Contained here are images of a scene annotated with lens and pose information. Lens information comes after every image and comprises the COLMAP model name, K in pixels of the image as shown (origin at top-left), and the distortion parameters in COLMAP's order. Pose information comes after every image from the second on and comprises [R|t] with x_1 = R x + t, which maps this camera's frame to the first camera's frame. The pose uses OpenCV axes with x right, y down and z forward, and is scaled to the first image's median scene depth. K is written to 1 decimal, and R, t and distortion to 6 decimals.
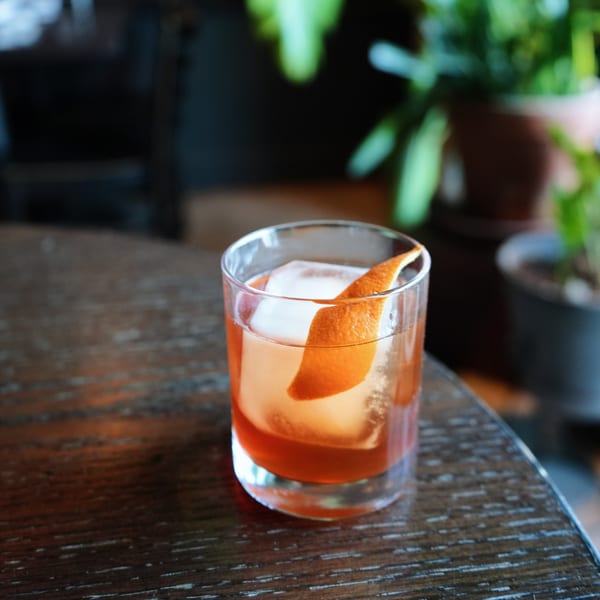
lens RADIAL K [[822.3, 0, 300.0], [0, 822.3, 300.0], [0, 0, 1]] dist [-0.007279, 0.010092]
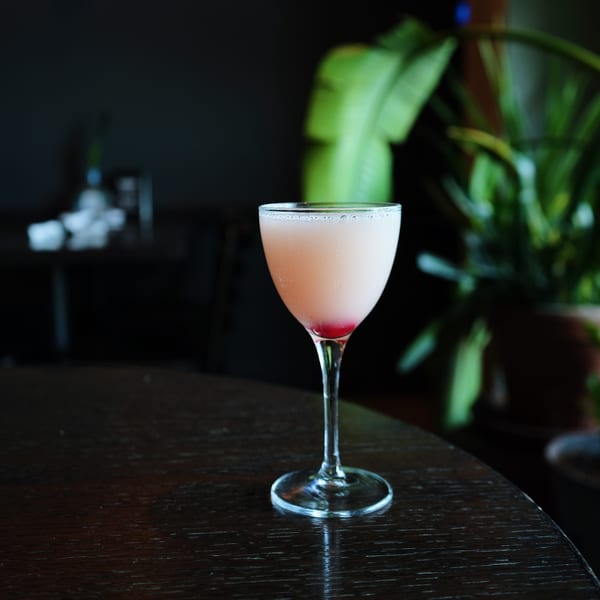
lens RADIAL K [[927.3, 0, 285.6], [0, 927.3, 314.2], [0, 0, 1]] dist [-0.009243, 0.071810]
pose [[0.997933, 0.021860, -0.060428, -0.035747], [-0.036851, 0.965052, -0.259453, 0.335107], [0.052645, 0.261144, 0.963863, -0.600972]]
